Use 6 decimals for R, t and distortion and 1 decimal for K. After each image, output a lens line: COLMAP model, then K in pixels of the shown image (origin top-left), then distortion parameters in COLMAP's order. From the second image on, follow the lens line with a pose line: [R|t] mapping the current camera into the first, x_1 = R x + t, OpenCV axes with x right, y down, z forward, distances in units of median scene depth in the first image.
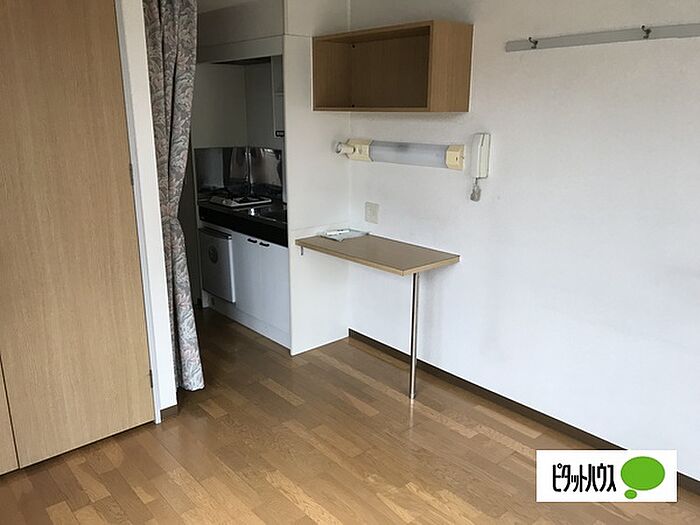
lens RADIAL K [[563.8, 0, 346.4], [0, 563.8, 263.2], [0, 0, 1]] dist [0.024874, -0.049516]
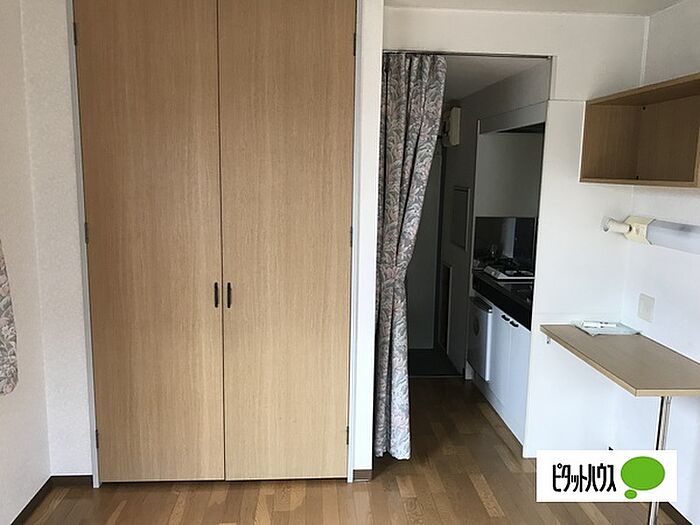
lens RADIAL K [[563.8, 0, 347.0], [0, 563.8, 259.5], [0, 0, 1]] dist [0.024874, -0.049516]
pose [[0.799054, 0.104777, -0.592059, 0.210284], [-0.175079, 0.982575, -0.062404, -0.040083], [0.575204, 0.153521, 0.803475, 0.126801]]
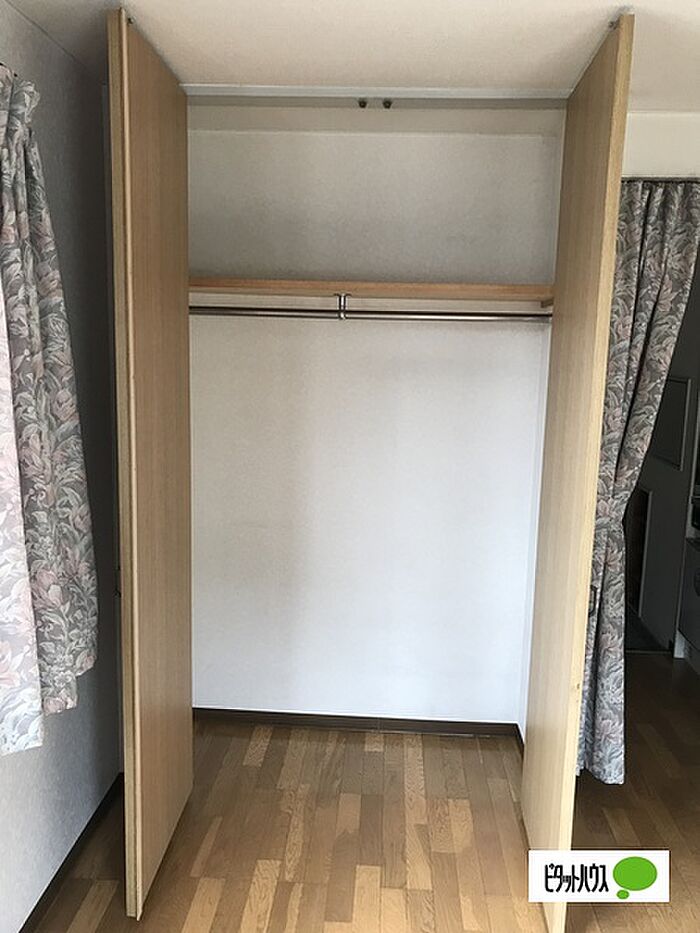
lens RADIAL K [[751.5, 0, 349.3], [0, 751.5, 459.3], [0, 0, 1]] dist [0.024874, -0.049516]
pose [[0.718403, 0.120871, -0.685046, 0.075402], [-0.206092, 0.977559, -0.043644, -0.047008], [0.664397, 0.172536, 0.727192, 0.111729]]
